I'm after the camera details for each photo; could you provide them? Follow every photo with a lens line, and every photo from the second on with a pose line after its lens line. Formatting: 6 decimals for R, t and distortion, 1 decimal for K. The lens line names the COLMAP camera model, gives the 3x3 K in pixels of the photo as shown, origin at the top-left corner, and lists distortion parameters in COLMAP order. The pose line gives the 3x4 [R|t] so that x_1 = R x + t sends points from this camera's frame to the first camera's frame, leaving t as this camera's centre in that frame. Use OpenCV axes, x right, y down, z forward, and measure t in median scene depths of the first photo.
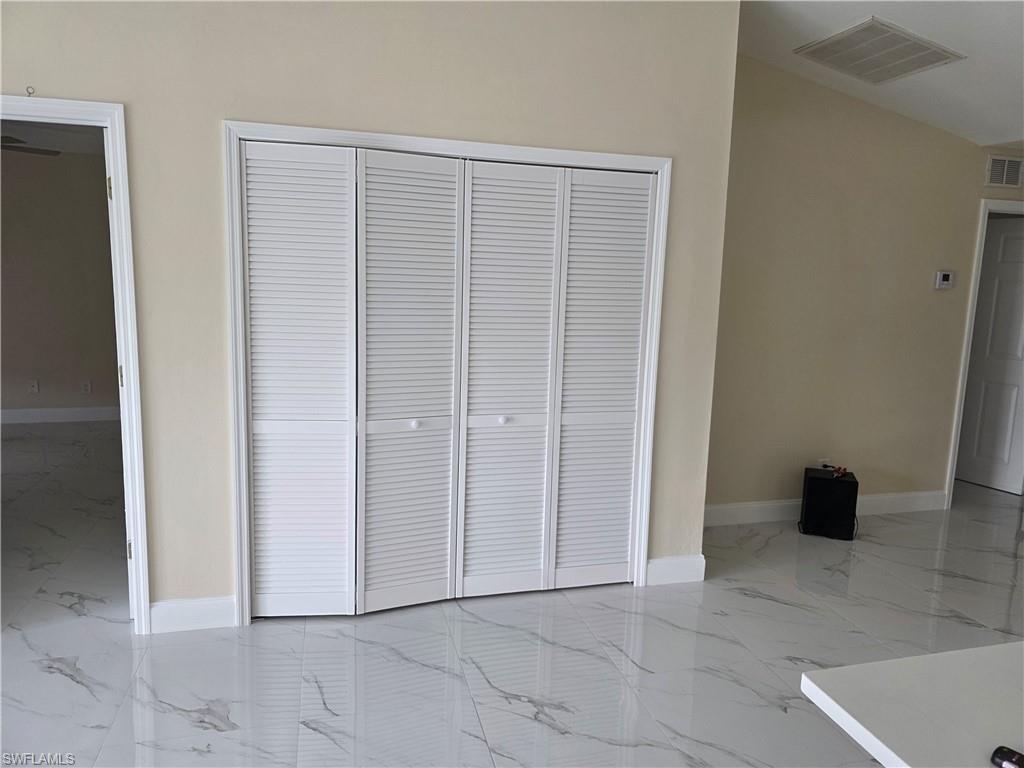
lens RADIAL K [[724.6, 0, 510.4], [0, 724.6, 395.3], [0, 0, 1]] dist [0.062199, -0.072223]
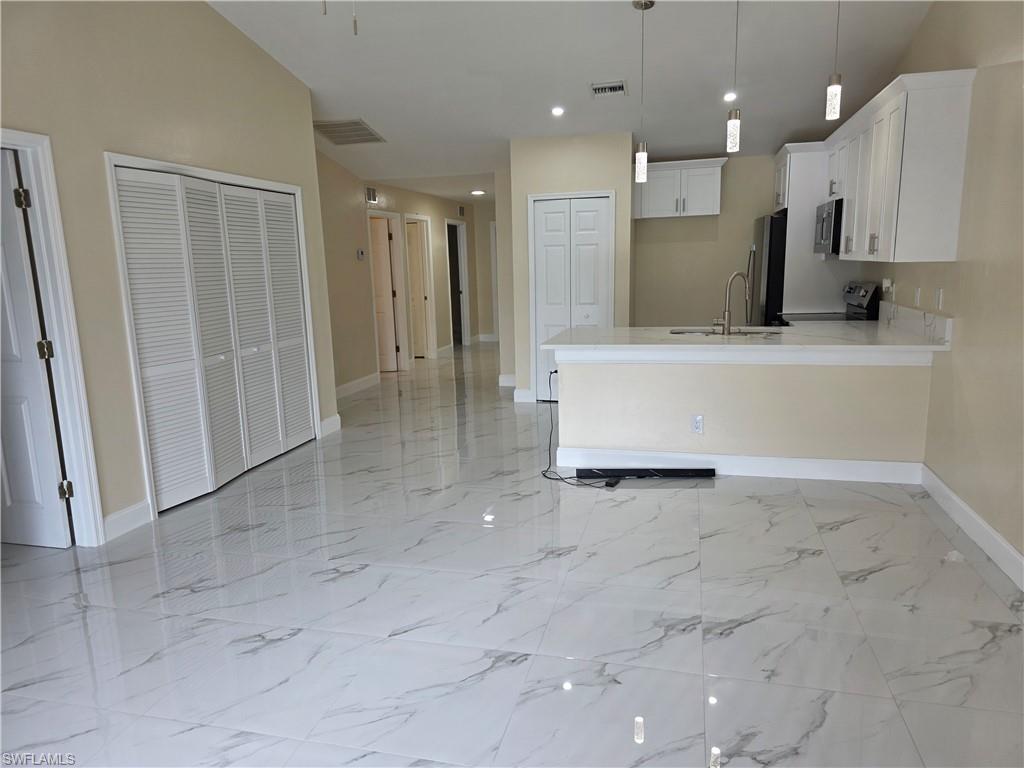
lens RADIAL K [[690.9, 0, 518.3], [0, 690.9, 382.4], [0, 0, 1]] dist [0.058537, -0.061166]
pose [[0.495247, -0.190561, 0.847595, -1.219628], [0.171133, 0.977929, 0.119871, 0.024903], [-0.851730, 0.085686, 0.516927, -0.312002]]
